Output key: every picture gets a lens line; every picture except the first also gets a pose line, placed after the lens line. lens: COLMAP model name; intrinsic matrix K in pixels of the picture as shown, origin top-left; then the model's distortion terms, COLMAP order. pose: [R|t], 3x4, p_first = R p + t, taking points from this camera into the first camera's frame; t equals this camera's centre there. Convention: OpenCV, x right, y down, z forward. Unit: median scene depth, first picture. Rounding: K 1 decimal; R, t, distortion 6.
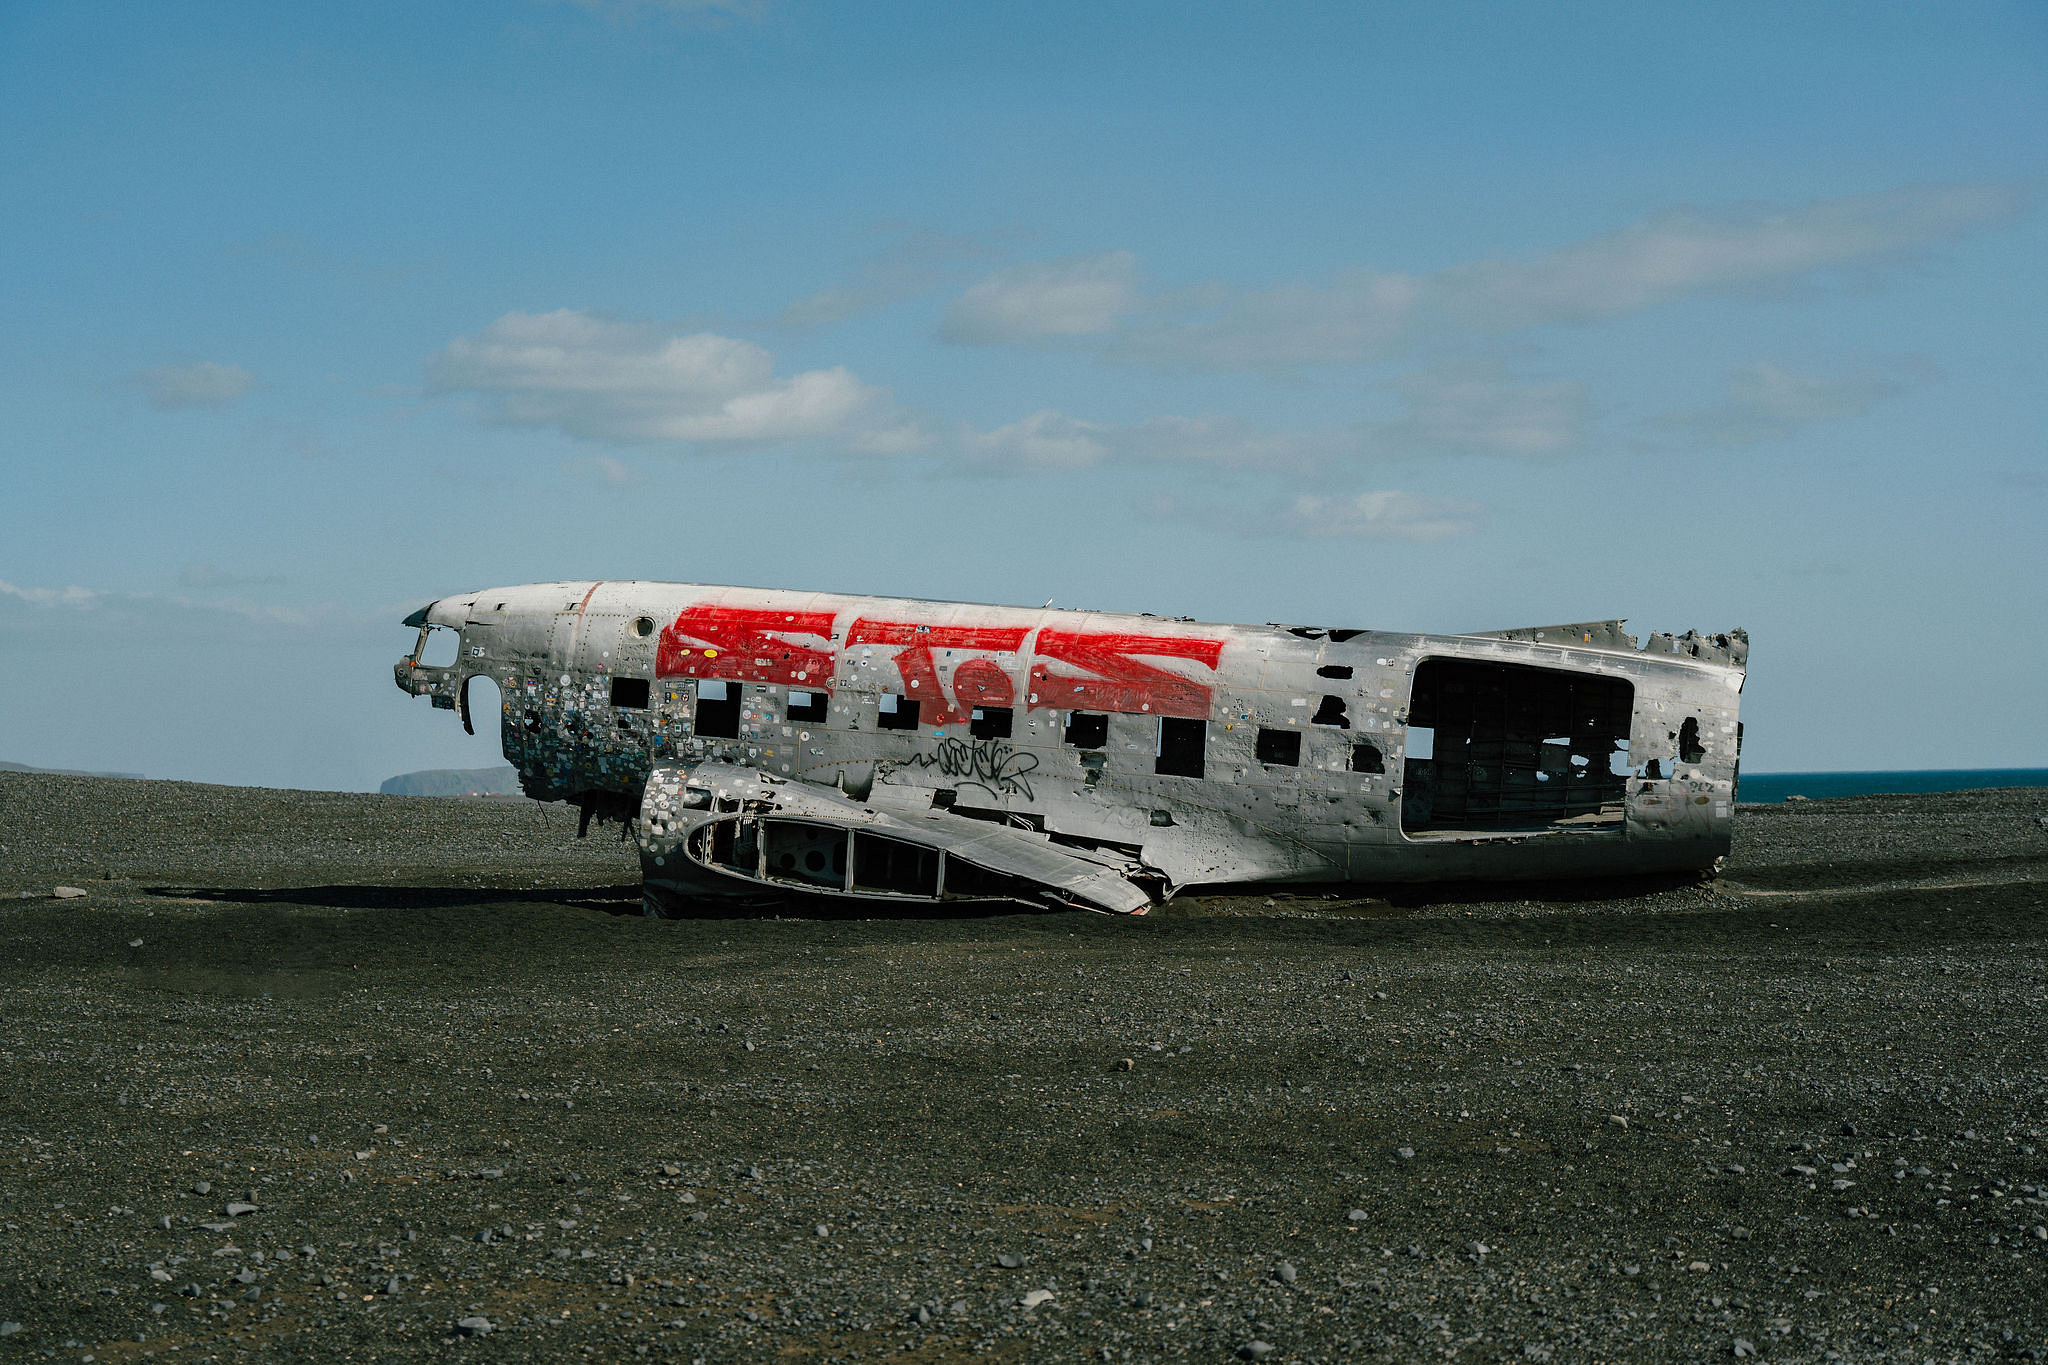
lens RADIAL K [[2771.0, 0, 1021.7], [0, 2771.0, 683.2], [0, 0, 1]] dist [0.084599, 0.000000]
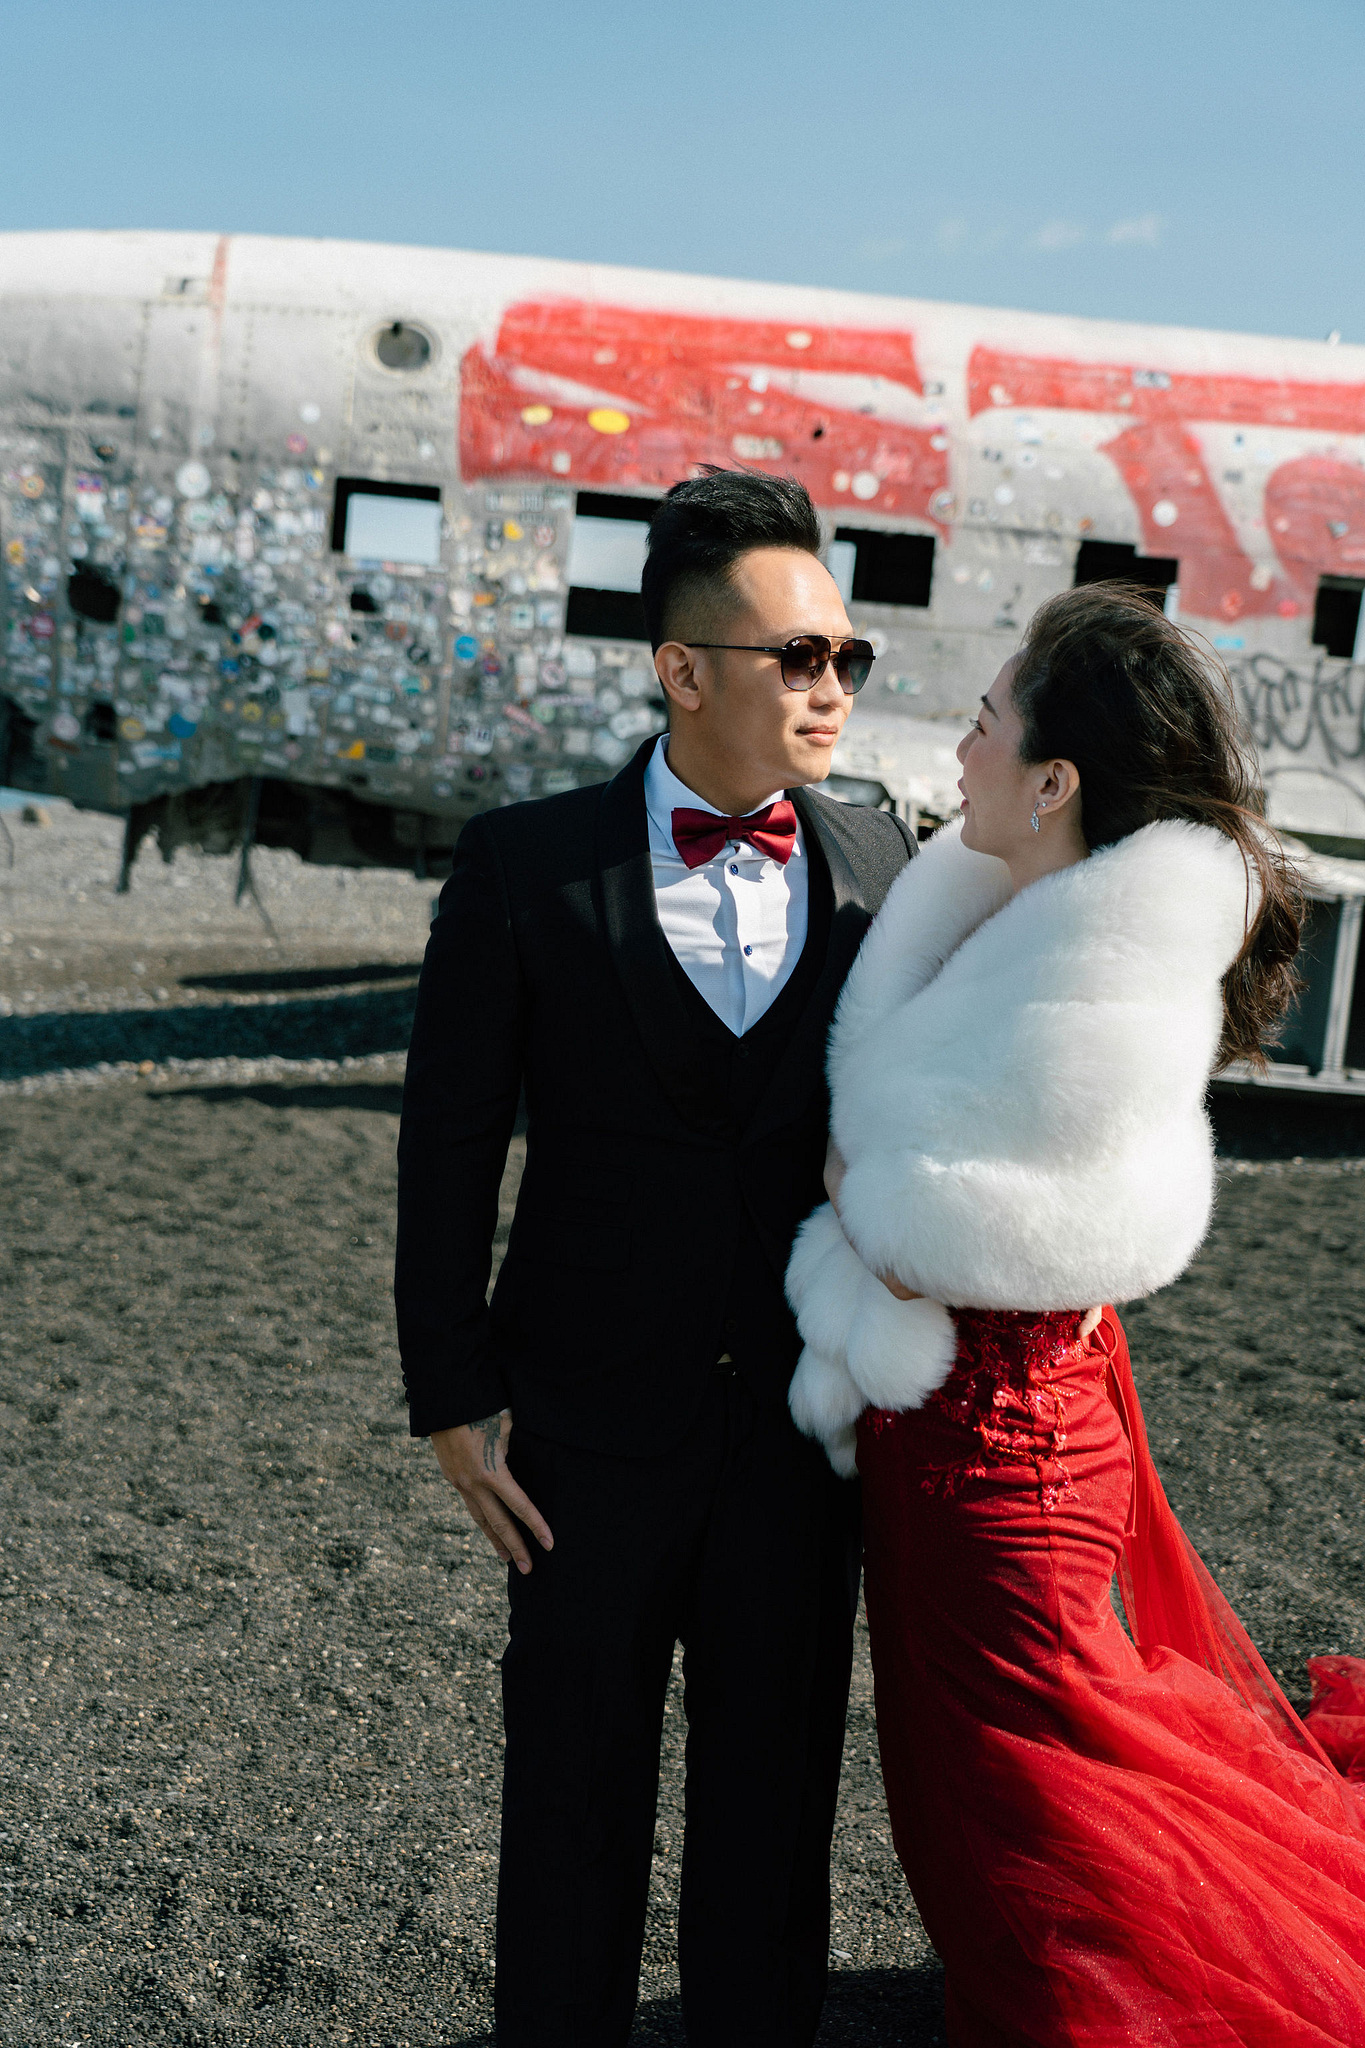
lens RADIAL K [[2771.0, 0, 698.4], [0, 2771.0, 1016.5], [0, 0, 1]] dist [0.084599, 0.000000]
pose [[0.951596, -0.015271, 0.306973, -0.220886], [-0.020871, 0.993249, 0.114109, 0.027000], [-0.306643, -0.114993, 0.944853, 0.631202]]
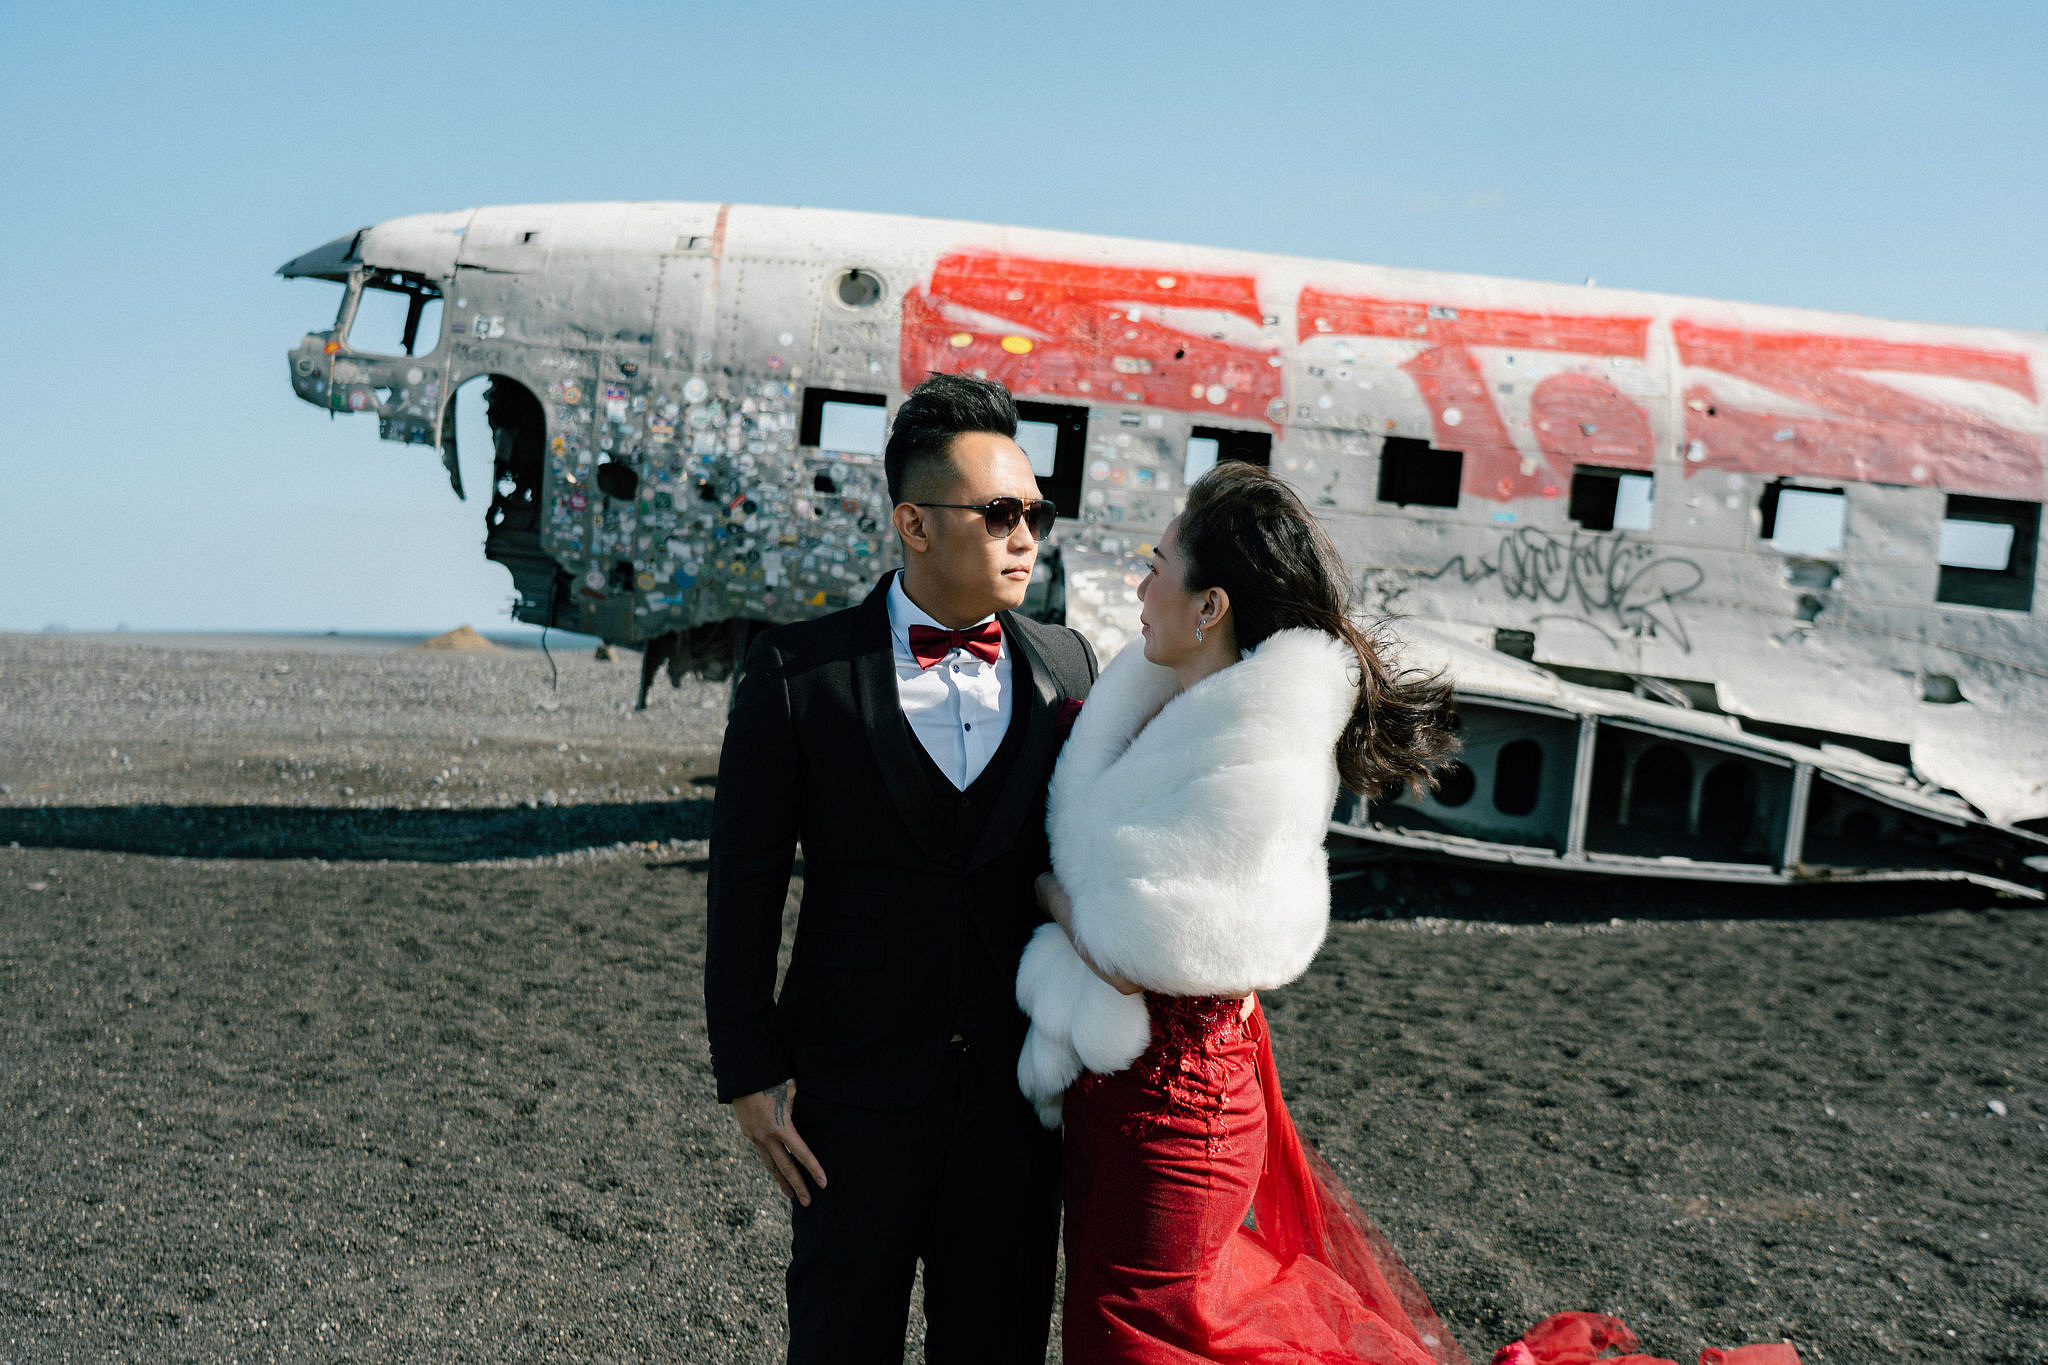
lens RADIAL K [[2211.7, 0, 1057.4], [0, 2211.7, 680.8], [0, 0, 1]] dist [0.082044, 0.000000]
pose [[0.961086, 0.008496, 0.276119, -0.214882], [-0.024303, 0.998252, 0.053875, 0.027666], [-0.275179, -0.058489, 0.959612, 0.623700]]
